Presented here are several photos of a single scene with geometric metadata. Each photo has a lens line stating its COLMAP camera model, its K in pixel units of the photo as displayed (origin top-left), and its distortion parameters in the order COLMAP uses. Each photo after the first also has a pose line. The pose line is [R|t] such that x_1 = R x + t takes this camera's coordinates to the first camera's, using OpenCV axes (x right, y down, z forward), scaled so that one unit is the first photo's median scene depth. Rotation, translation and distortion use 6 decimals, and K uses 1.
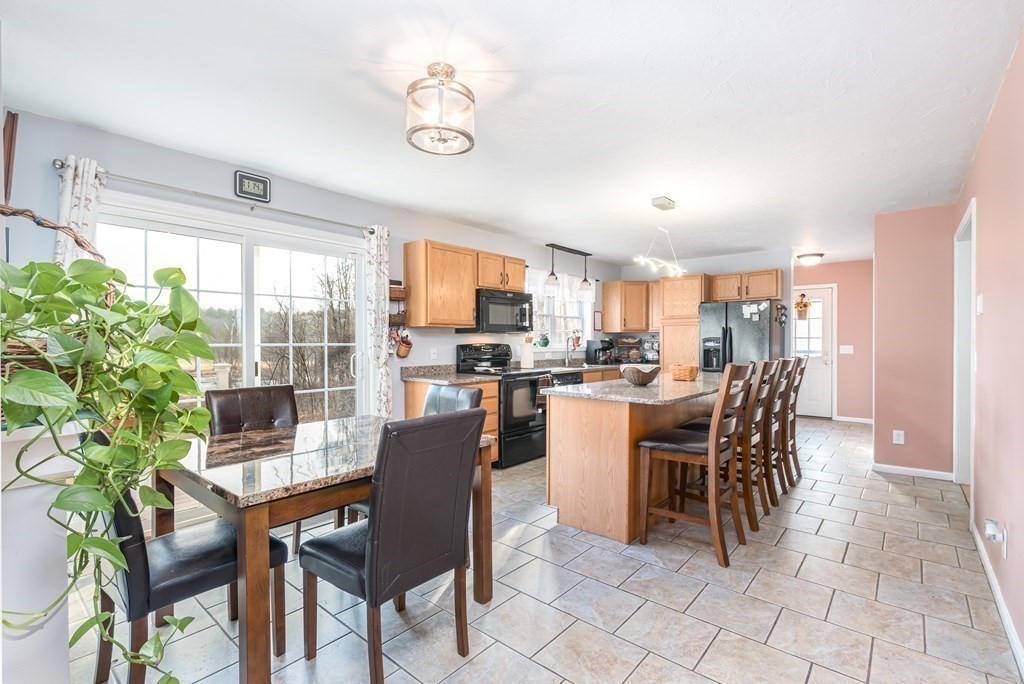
lens RADIAL K [[457.5, 0, 533.1], [0, 457.5, 343.3], [0, 0, 1]] dist [-0.009700, -0.000410]
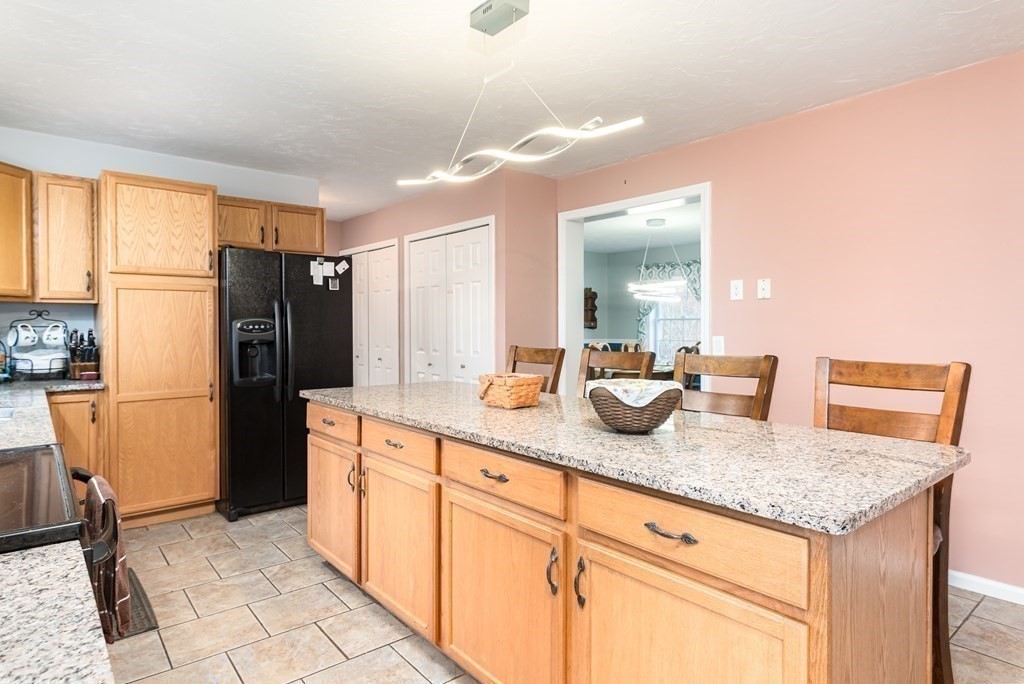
lens RADIAL K [[557.7, 0, 510.5], [0, 557.7, 335.4], [0, 0, 1]] dist [0.007965, -0.000590]
pose [[0.205706, -0.015255, 0.978495, -0.189803], [0.004109, 0.999883, 0.014724, -0.001858], [-0.978605, 0.000992, 0.205745, 0.719377]]
